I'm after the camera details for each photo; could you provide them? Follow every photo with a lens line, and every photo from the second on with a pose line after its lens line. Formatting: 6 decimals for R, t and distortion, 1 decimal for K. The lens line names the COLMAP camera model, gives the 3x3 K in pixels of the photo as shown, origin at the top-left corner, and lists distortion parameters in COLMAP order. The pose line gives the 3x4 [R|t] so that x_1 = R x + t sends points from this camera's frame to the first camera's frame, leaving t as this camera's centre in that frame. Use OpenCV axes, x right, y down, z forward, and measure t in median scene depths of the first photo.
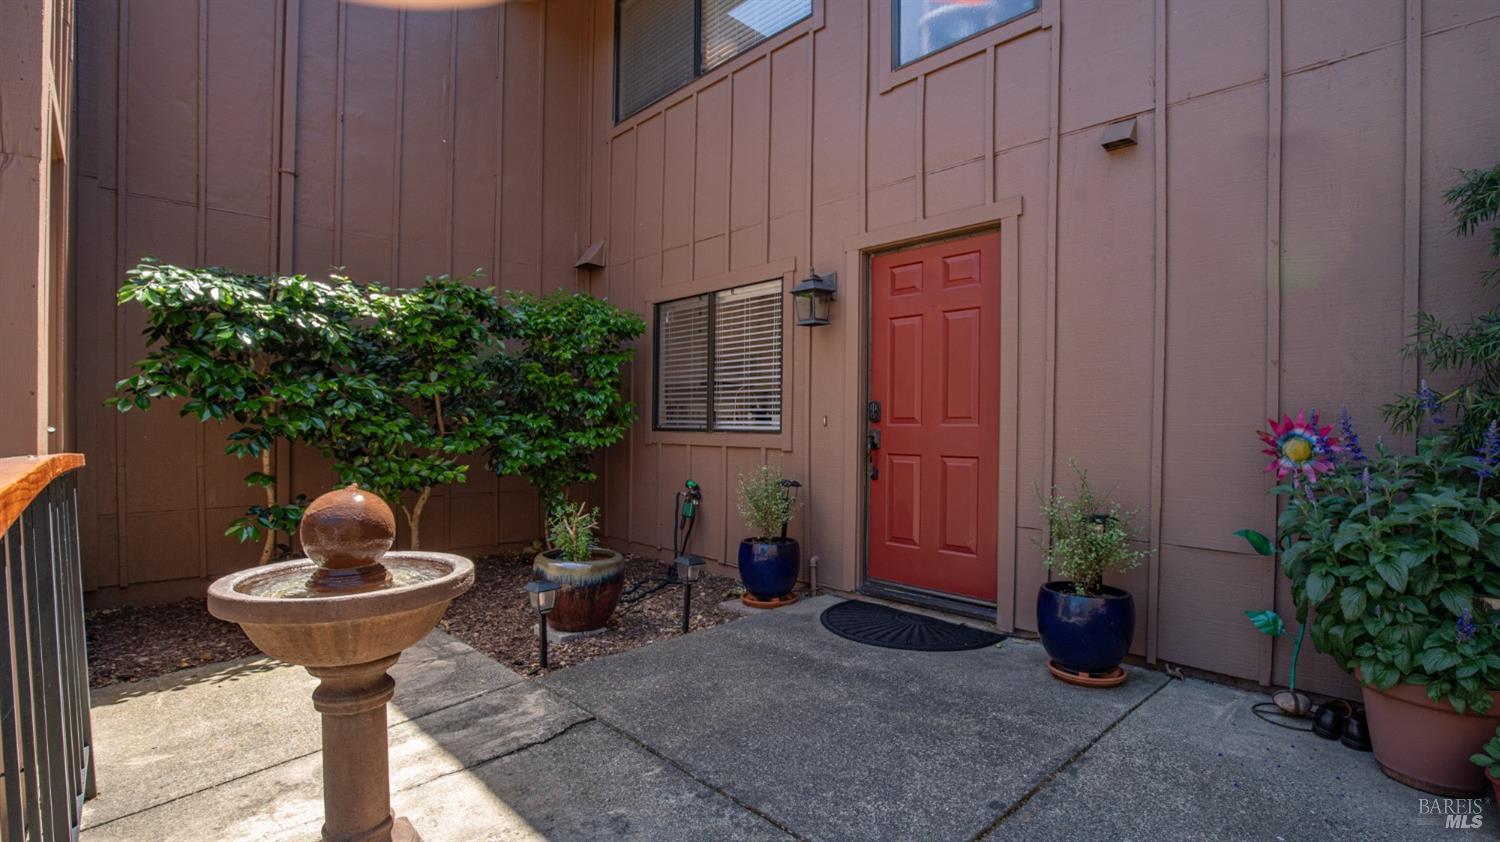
lens RADIAL K [[712.6, 0, 746.3], [0, 712.6, 422.4], [0, 0, 1]] dist [-0.026510, -0.000900]
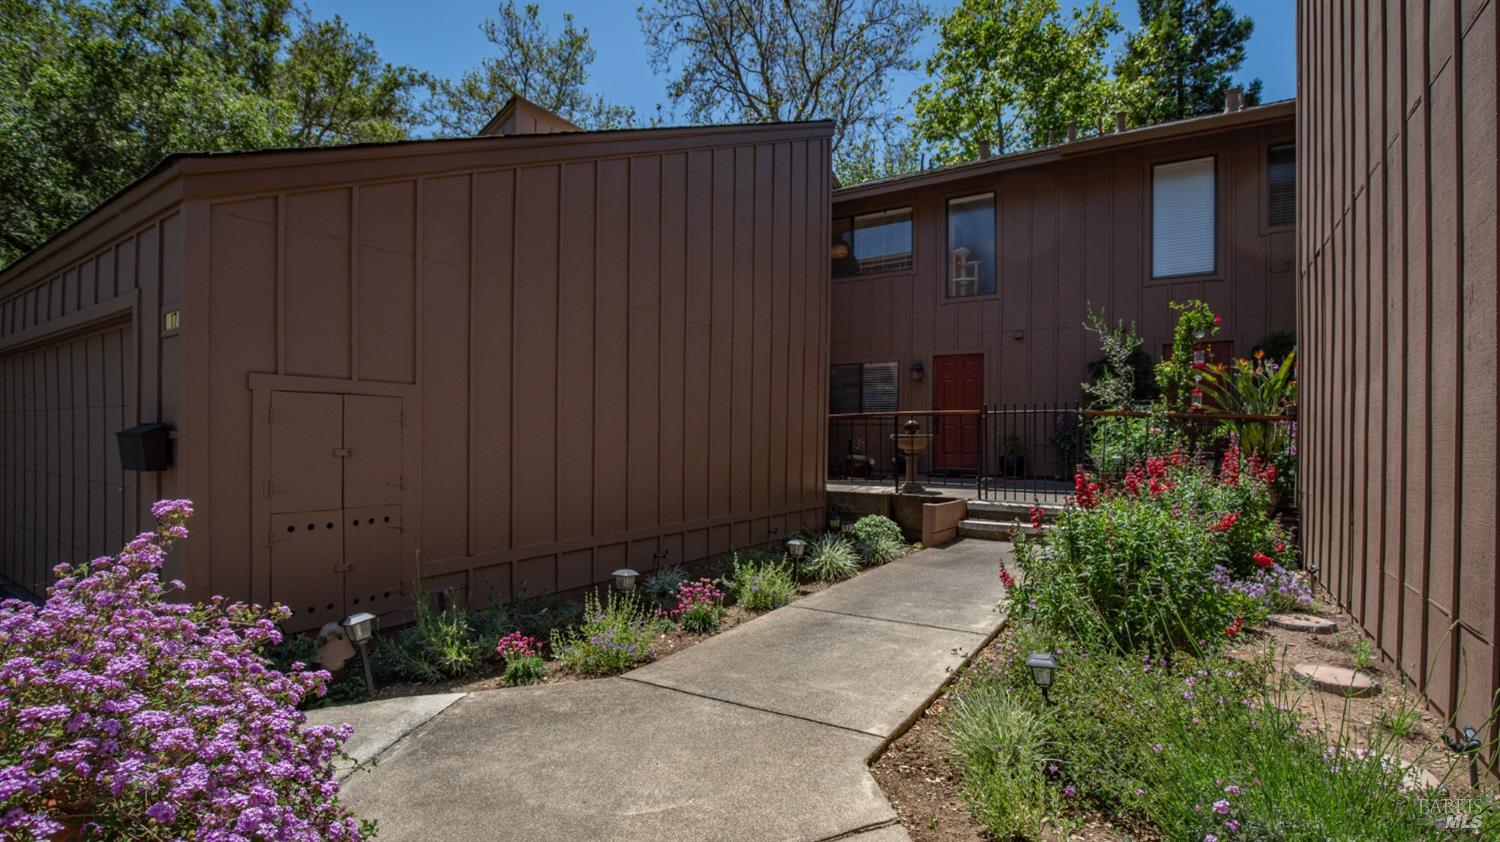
lens RADIAL K [[712.6, 0, 753.6], [0, 712.6, 422.2], [0, 0, 1]] dist [-0.026510, -0.000900]
pose [[0.977076, -0.001018, 0.212886, -1.430388], [0.002143, 0.999985, -0.005054, 0.056938], [-0.212878, 0.005394, 0.977064, -2.063028]]
